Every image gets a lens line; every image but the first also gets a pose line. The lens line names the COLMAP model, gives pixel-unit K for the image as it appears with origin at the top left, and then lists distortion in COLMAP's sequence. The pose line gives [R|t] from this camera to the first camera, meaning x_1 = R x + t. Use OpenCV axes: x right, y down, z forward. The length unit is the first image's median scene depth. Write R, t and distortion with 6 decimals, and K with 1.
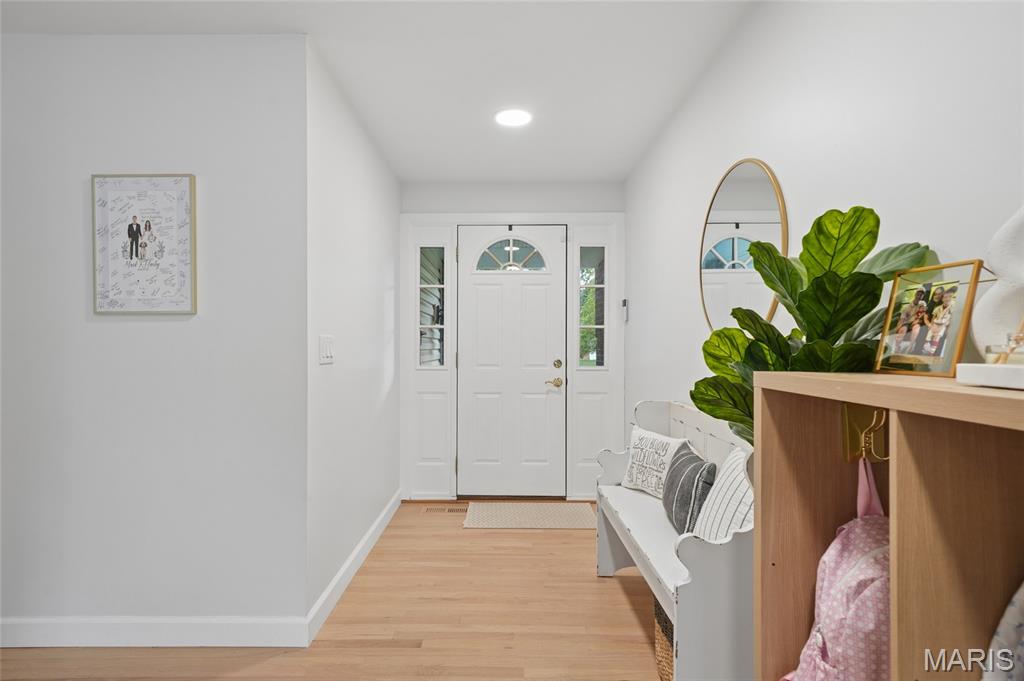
lens RADIAL K [[541.5, 0, 504.8], [0, 541.5, 342.4], [0, 0, 1]] dist [-0.001812, -0.000248]
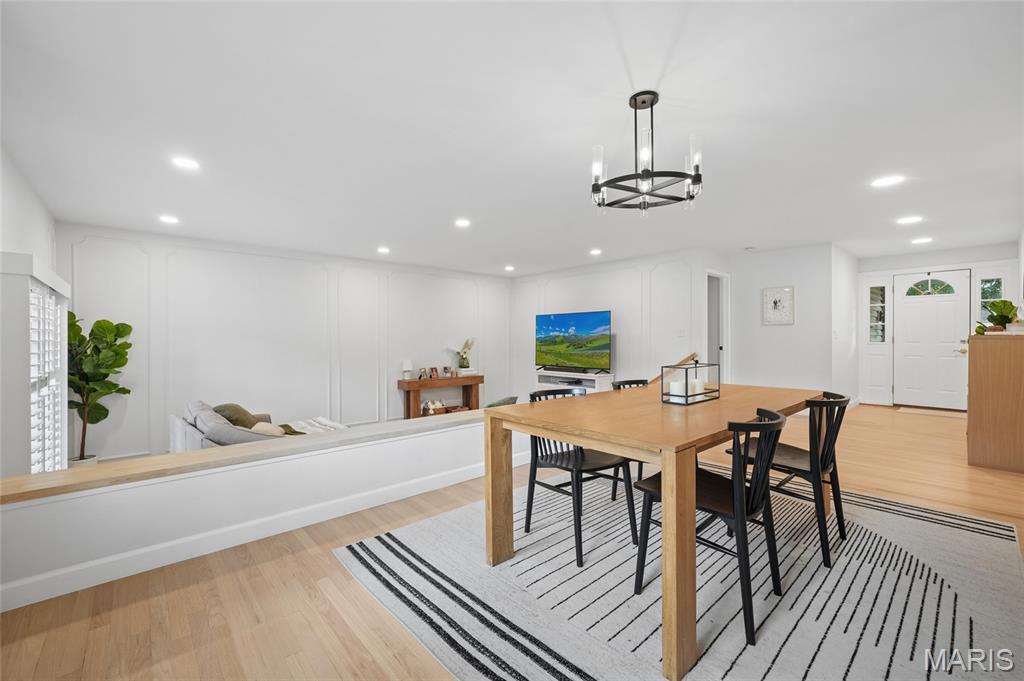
lens RADIAL K [[420.3, 0, 512.3], [0, 420.3, 335.9], [0, 0, 1]] dist [-0.000303, 0.000338]
pose [[0.669142, -0.001452, -0.743133, 0.134774], [0.005680, 0.999979, 0.003160, 0.004482], [0.743113, -0.006336, 0.669136, -1.188779]]
